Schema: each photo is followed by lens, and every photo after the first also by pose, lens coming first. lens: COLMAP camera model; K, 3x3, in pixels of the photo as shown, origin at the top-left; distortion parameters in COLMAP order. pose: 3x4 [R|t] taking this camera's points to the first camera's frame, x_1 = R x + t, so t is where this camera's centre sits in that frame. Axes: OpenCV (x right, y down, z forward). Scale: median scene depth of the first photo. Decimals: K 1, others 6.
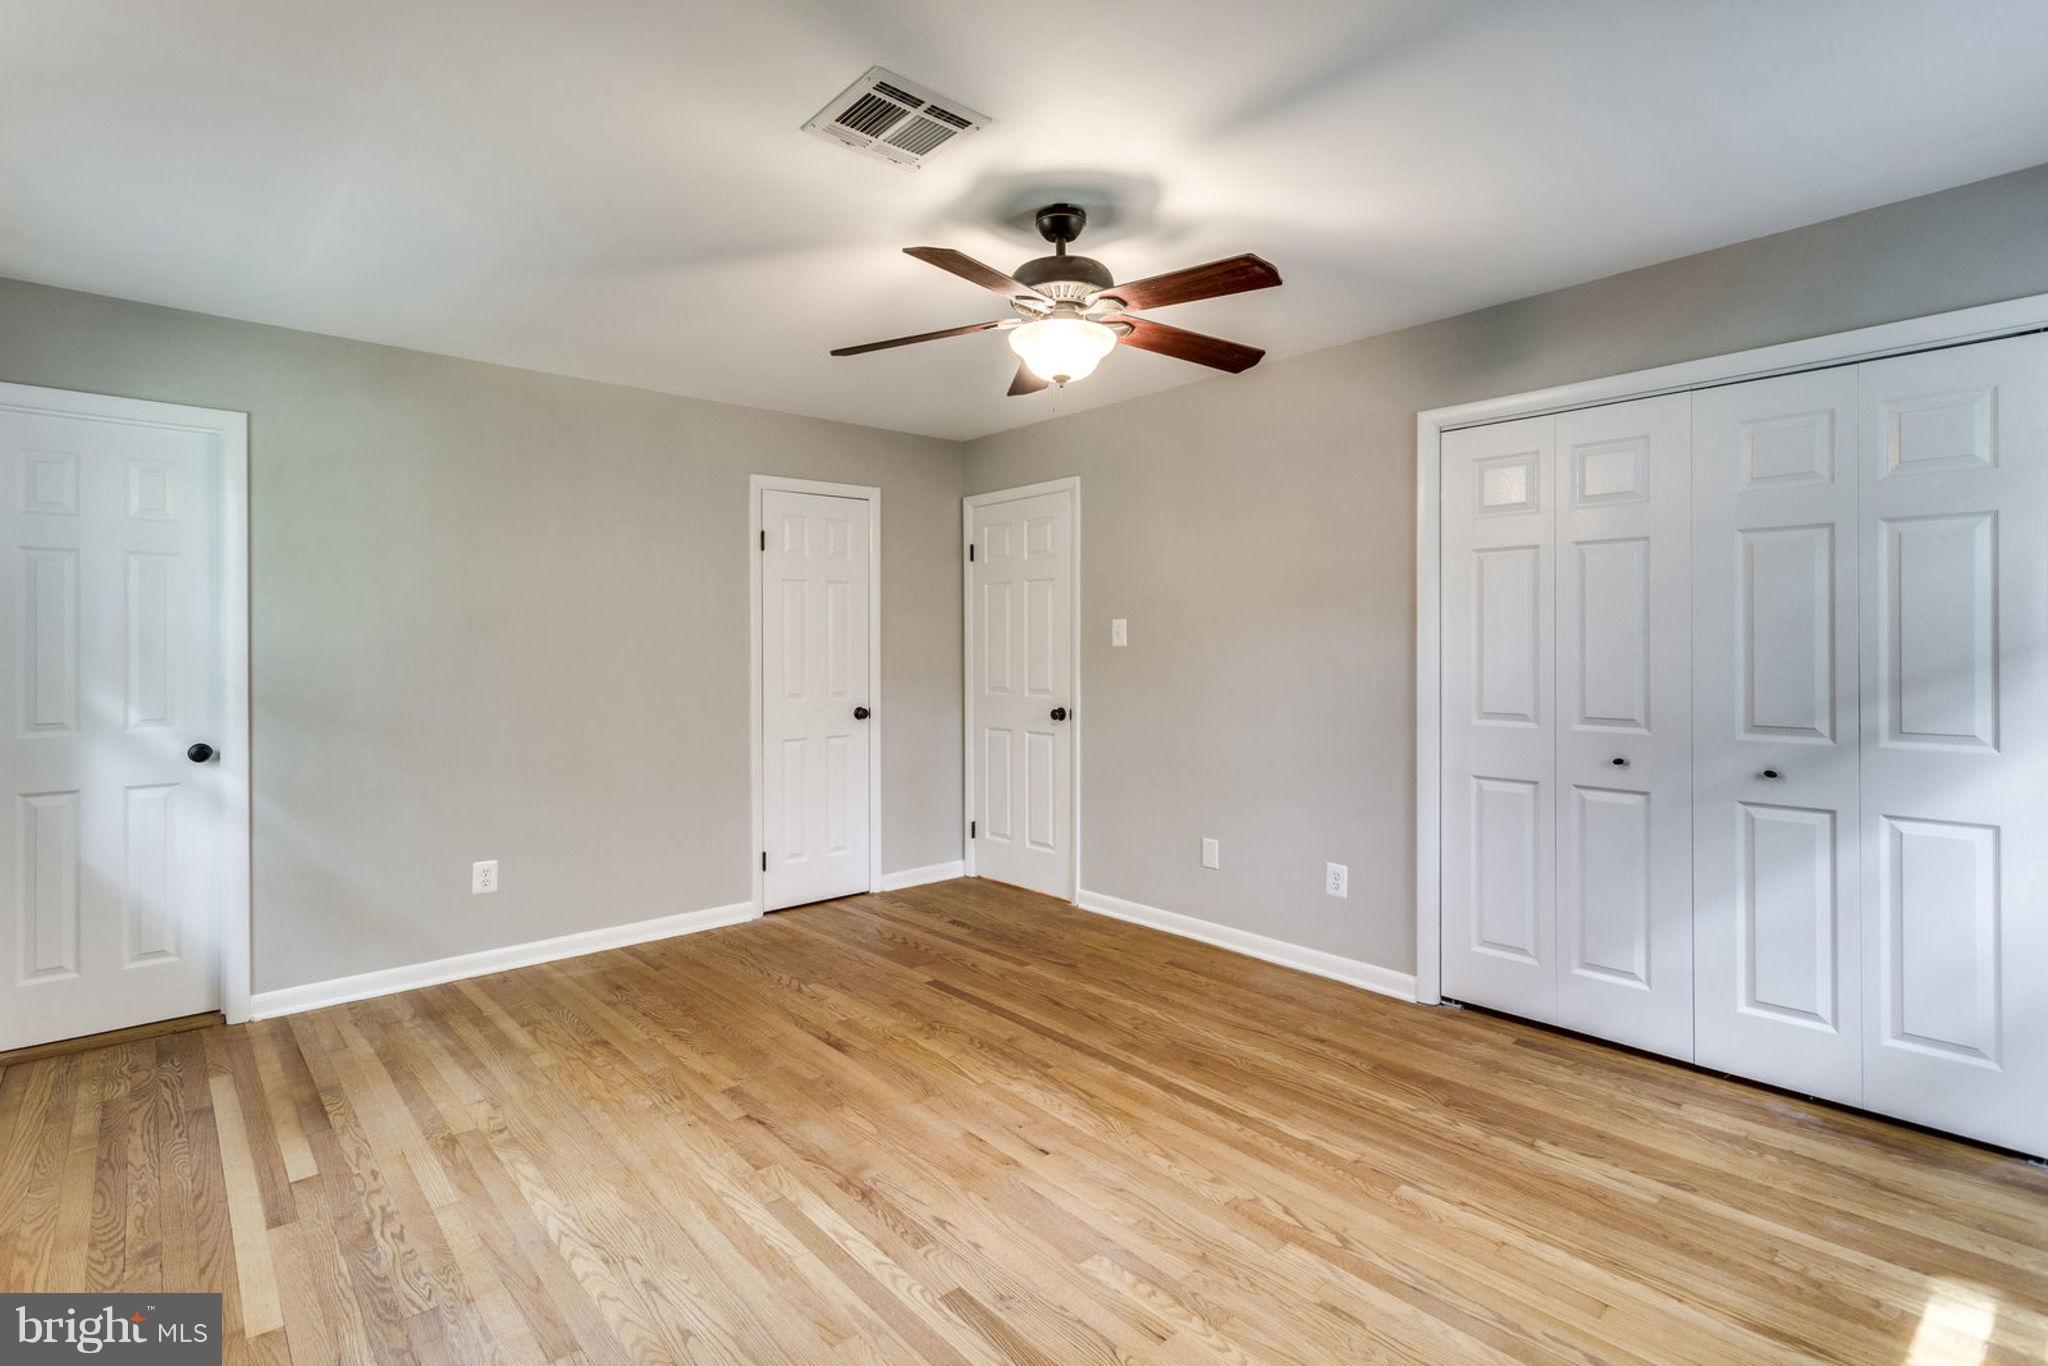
lens RADIAL K [[1016.9, 0, 1024.4], [0, 1016.9, 664.7], [0, 0, 1]] dist [-0.002395, -0.000478]
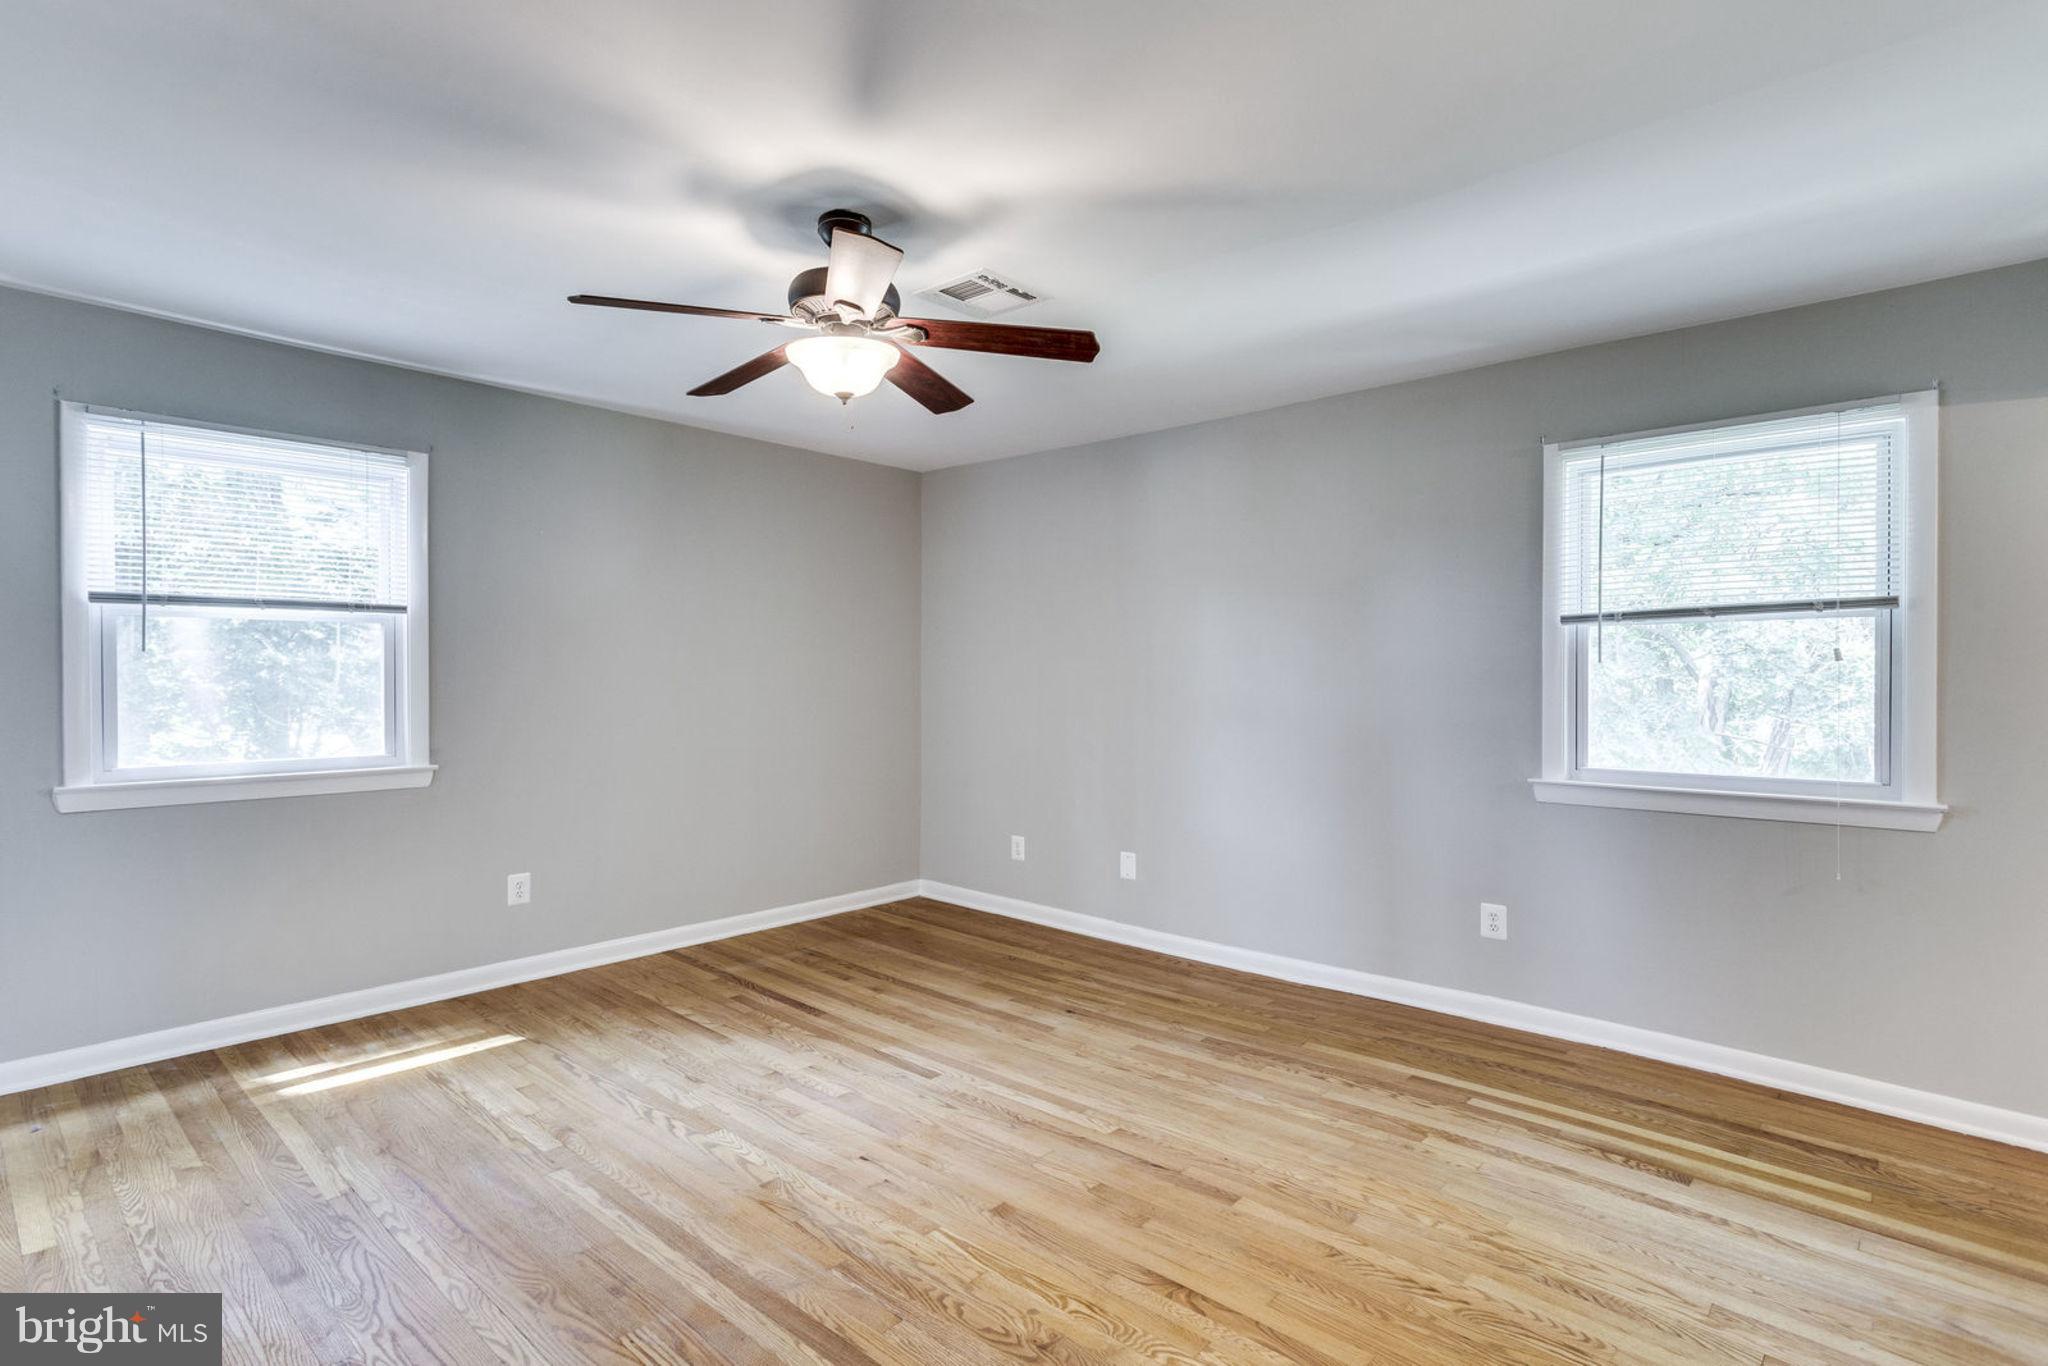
lens RADIAL K [[1016.9, 0, 1030.9], [0, 1016.9, 692.5], [0, 0, 1]] dist [-0.002395, -0.000478]
pose [[-0.993490, 0.000004, -0.113918, -0.031715], [-0.003258, 0.999590, 0.028451, -0.026199], [0.113871, 0.028637, -0.993083, 2.033241]]
